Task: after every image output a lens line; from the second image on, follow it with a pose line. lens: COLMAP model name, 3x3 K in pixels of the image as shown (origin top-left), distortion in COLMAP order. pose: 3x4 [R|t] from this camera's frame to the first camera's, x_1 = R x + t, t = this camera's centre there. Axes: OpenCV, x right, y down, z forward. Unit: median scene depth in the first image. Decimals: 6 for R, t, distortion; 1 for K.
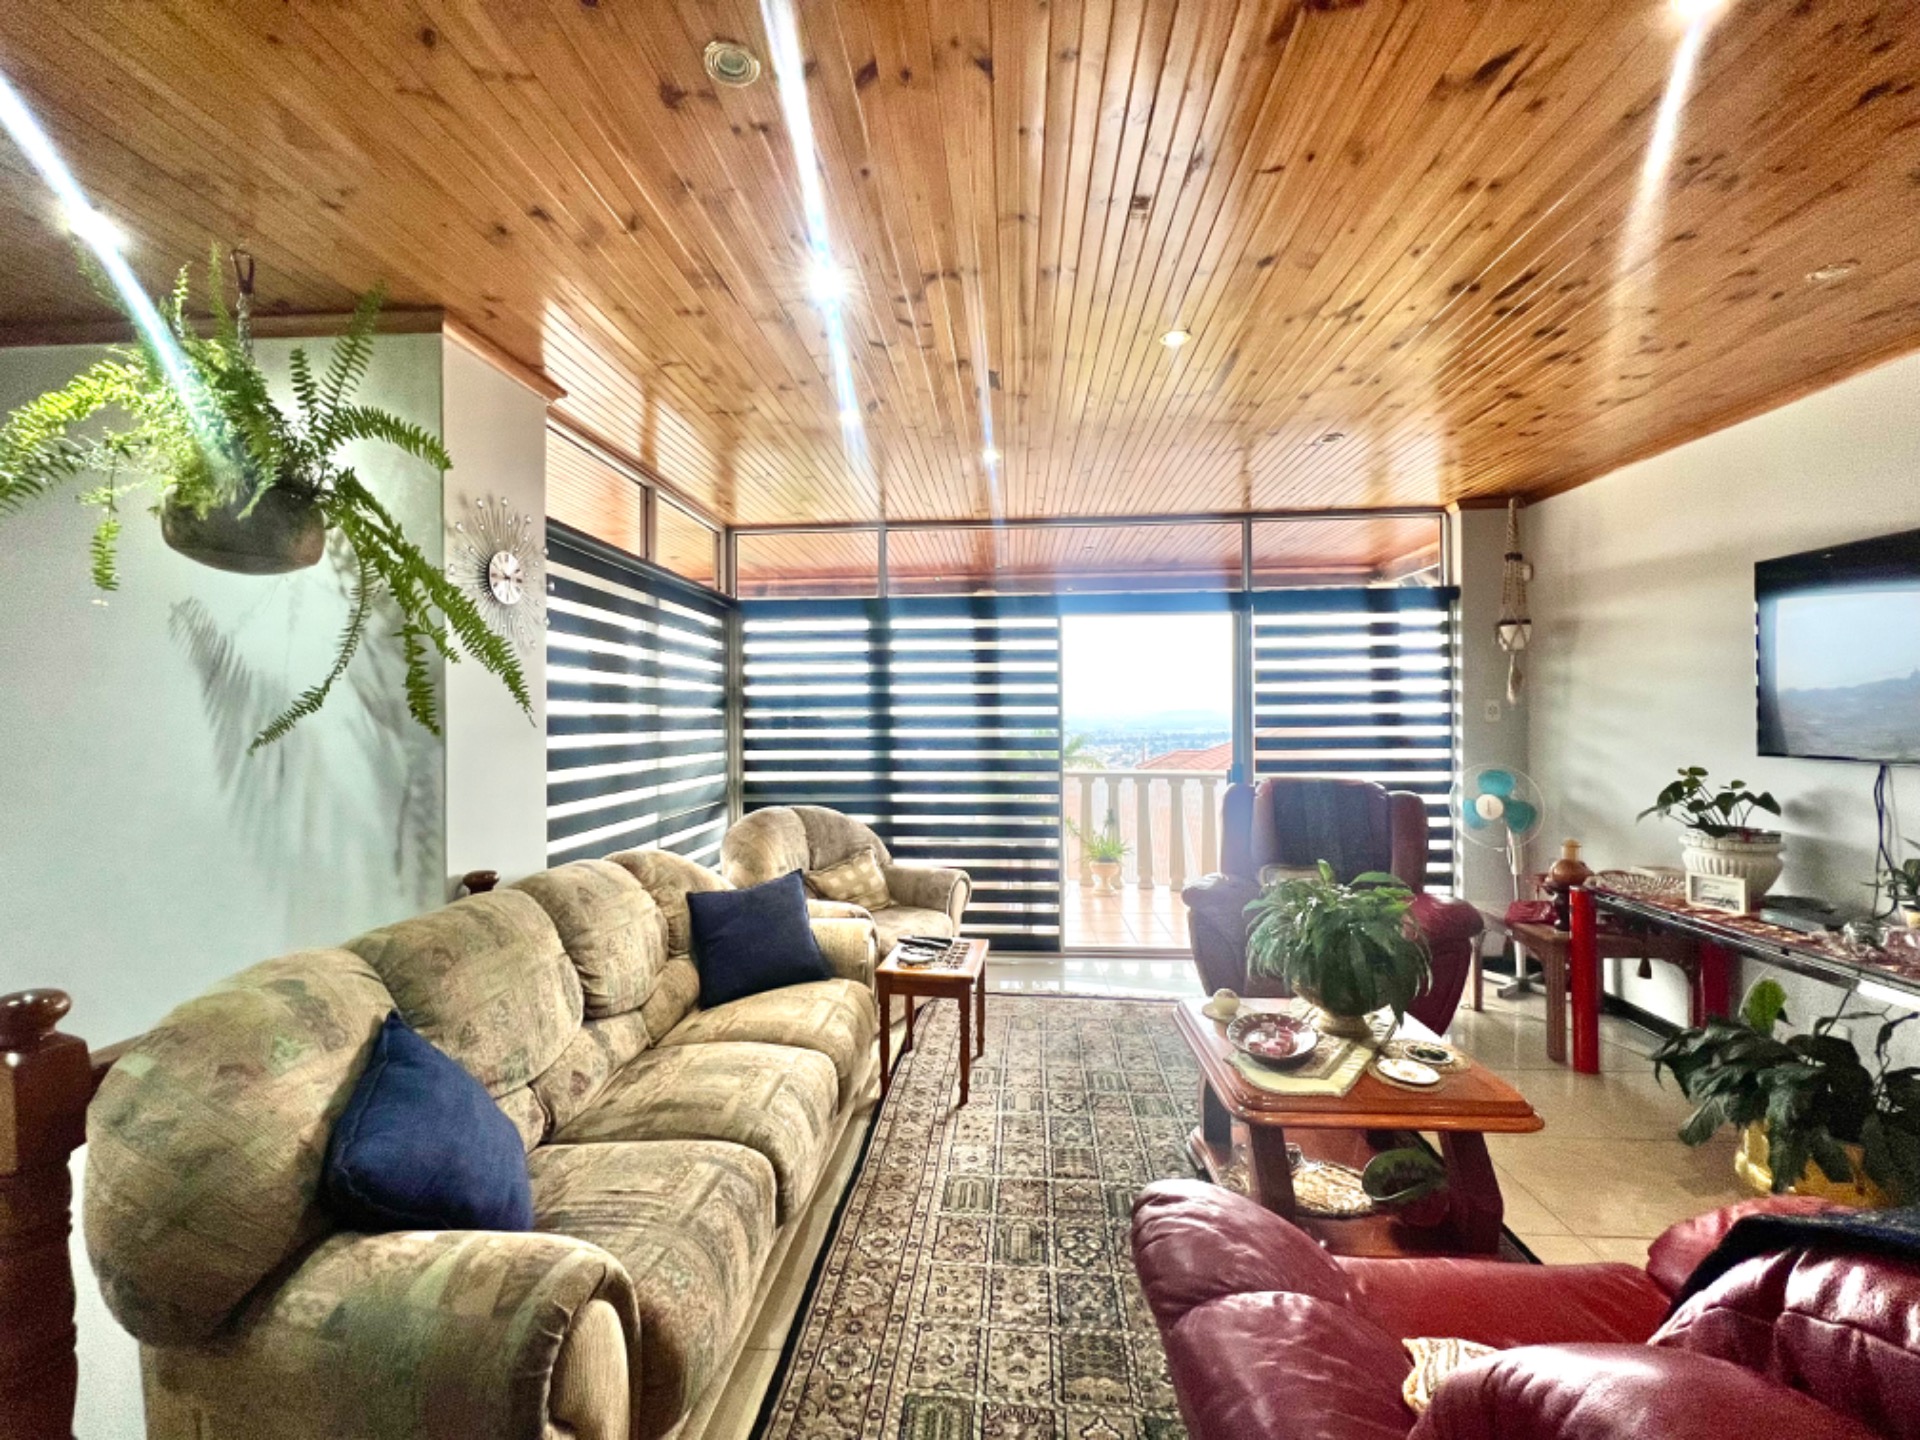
lens RADIAL K [[766.6, 0, 957.2], [0, 766.6, 712.9], [0, 0, 1]] dist [-0.003828, 0.001382]
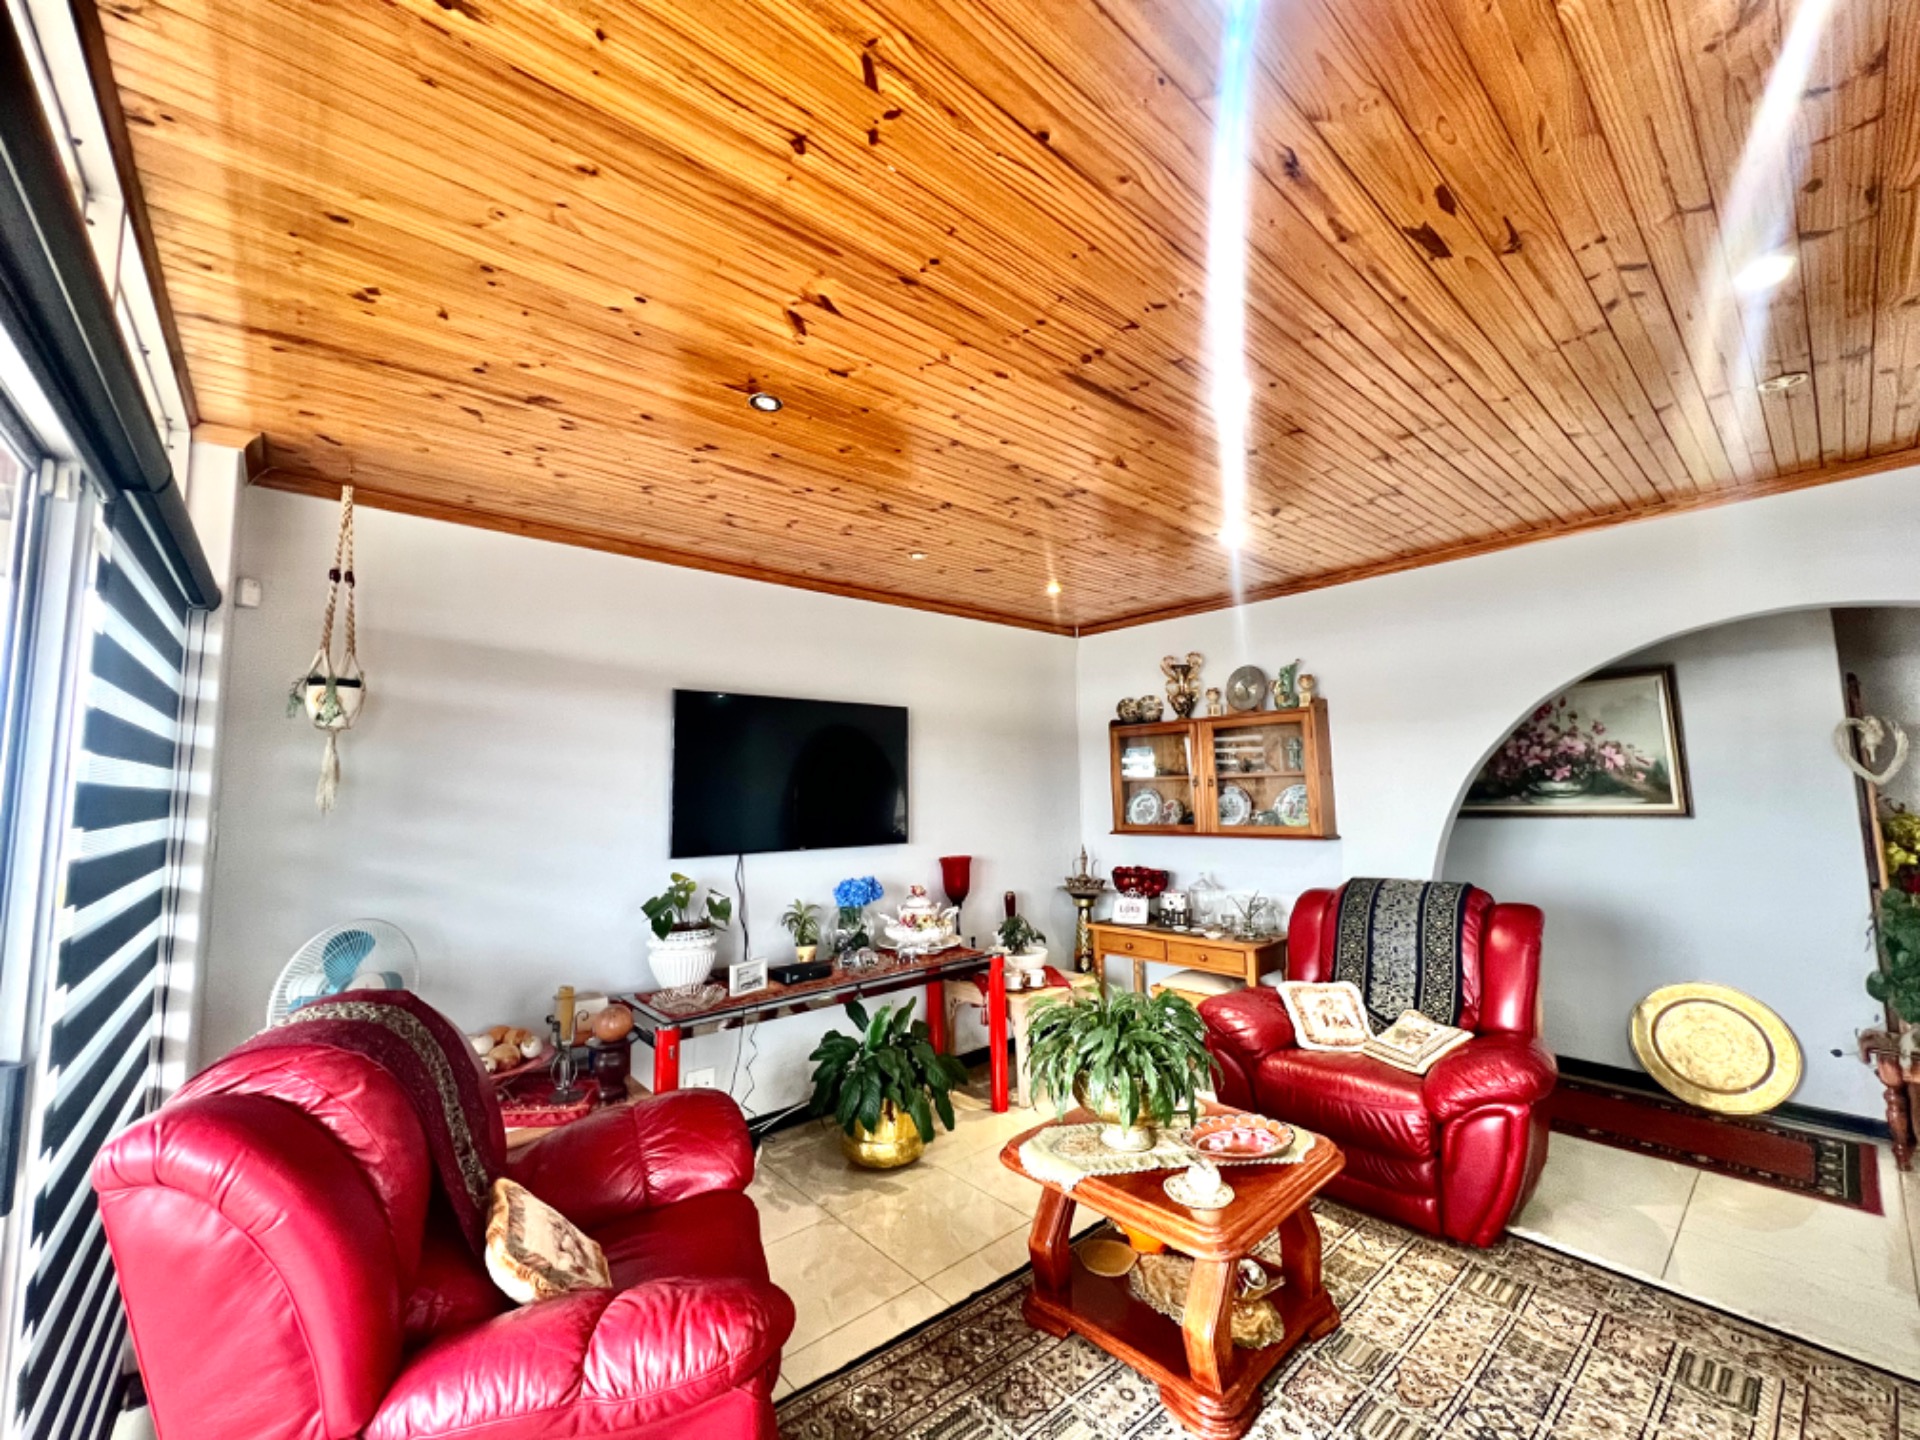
lens RADIAL K [[766.6, 0, 951.3], [0, 766.6, 722.0], [0, 0, 1]] dist [-0.003828, 0.001382]
pose [[-0.698215, 0.082176, 0.711156, -0.050218], [0.018401, 0.995122, -0.096924, -0.019780], [-0.715652, -0.054588, -0.696321, 1.079320]]
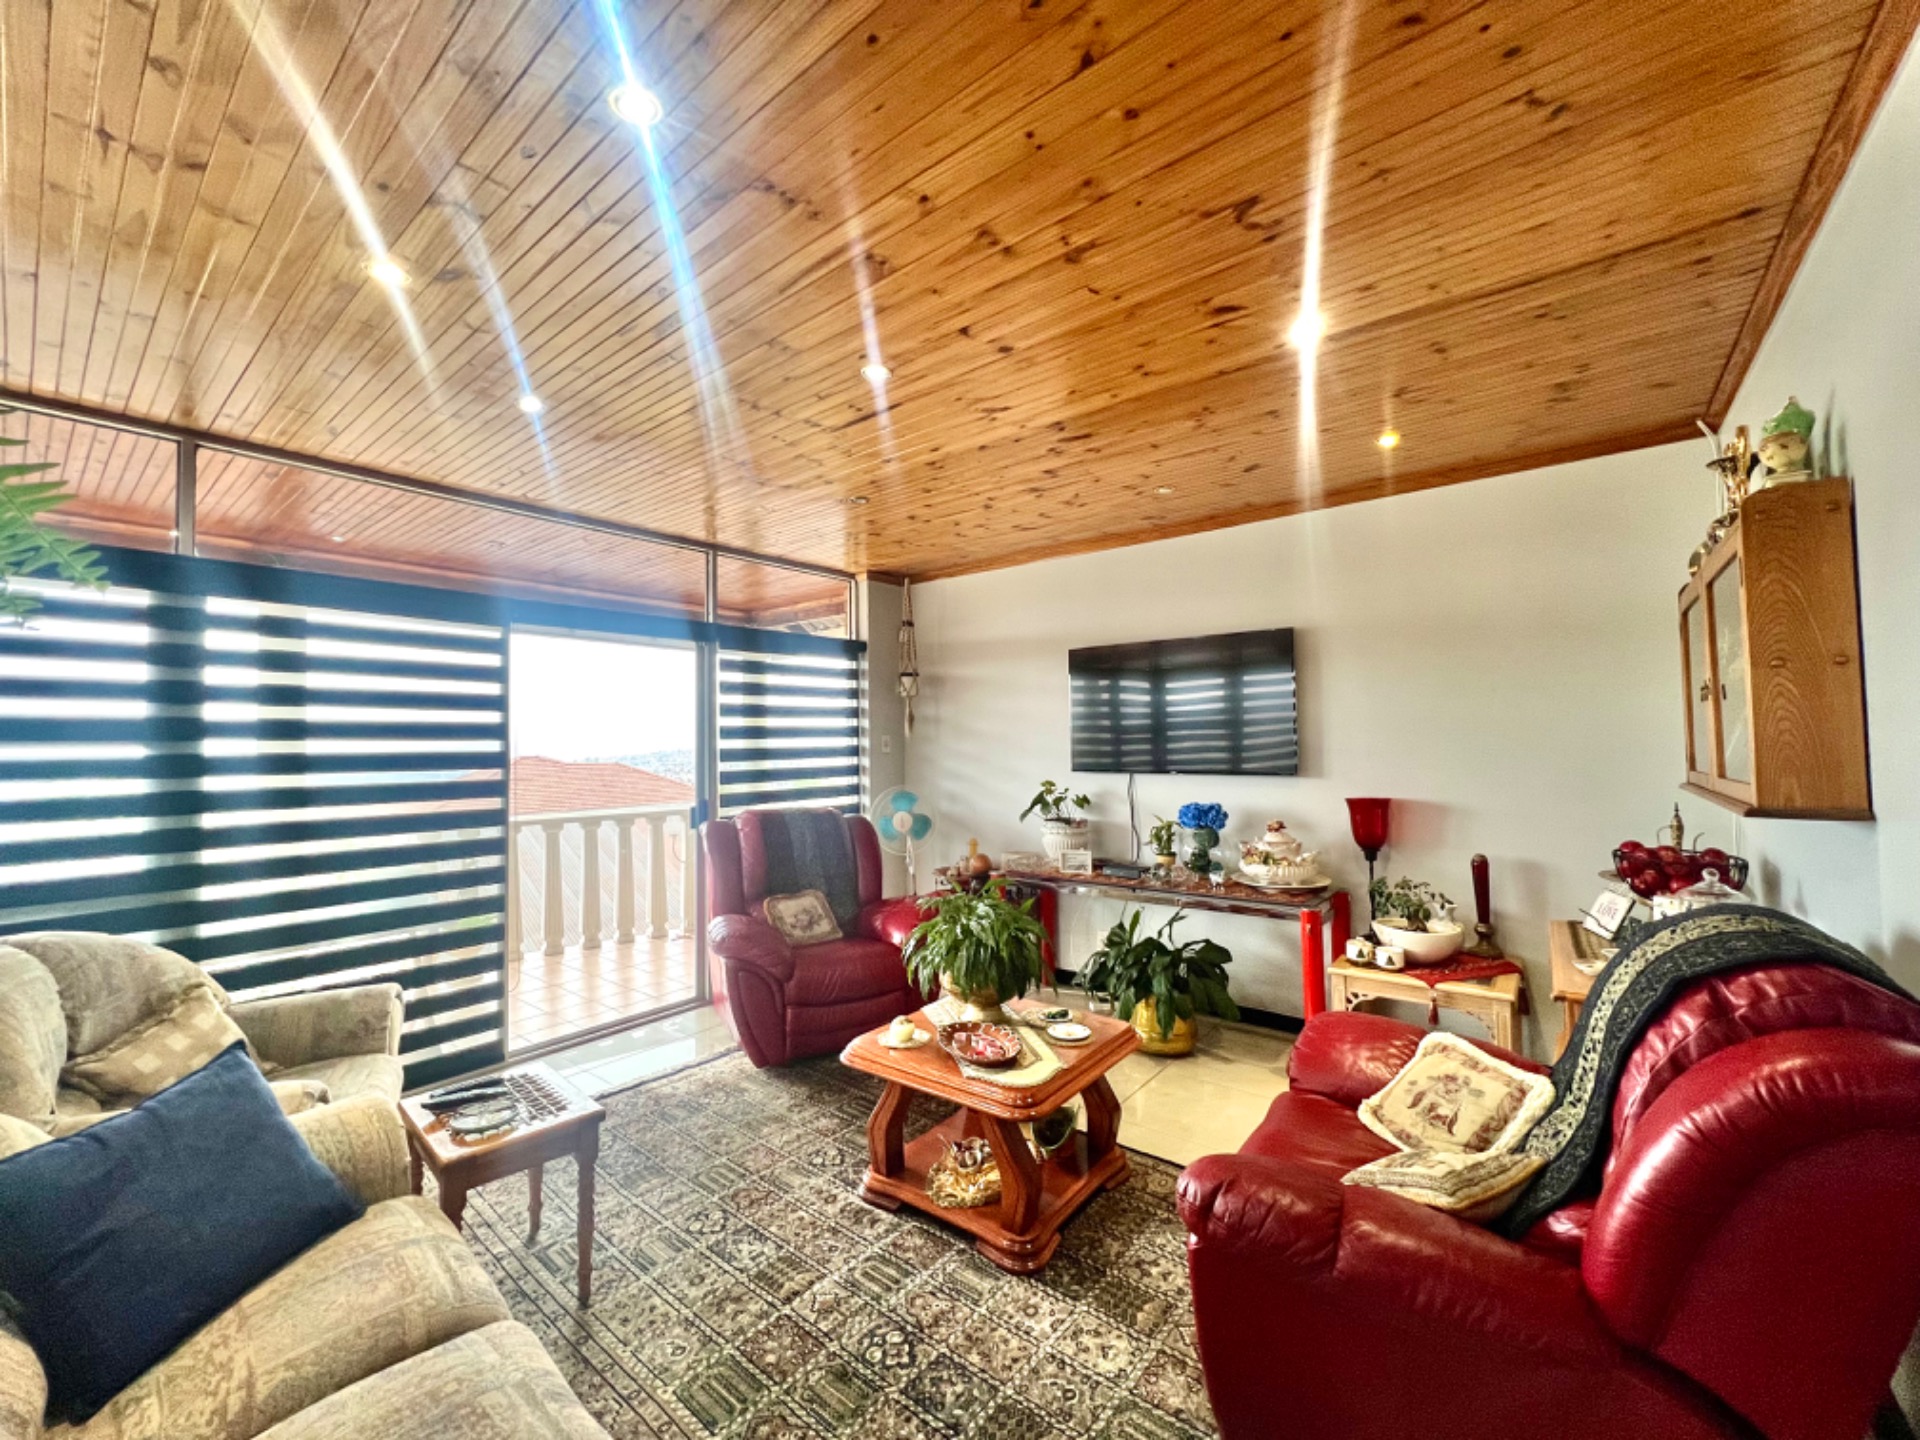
lens RADIAL K [[766.6, 0, 950.8], [0, 766.6, 714.6], [0, 0, 1]] dist [-0.003828, 0.001382]
pose [[0.574487, 0.028249, 0.818026, -0.278024], [0.007481, 0.999181, -0.039759, -0.000404], [-0.818480, 0.028961, 0.573805, 0.211073]]
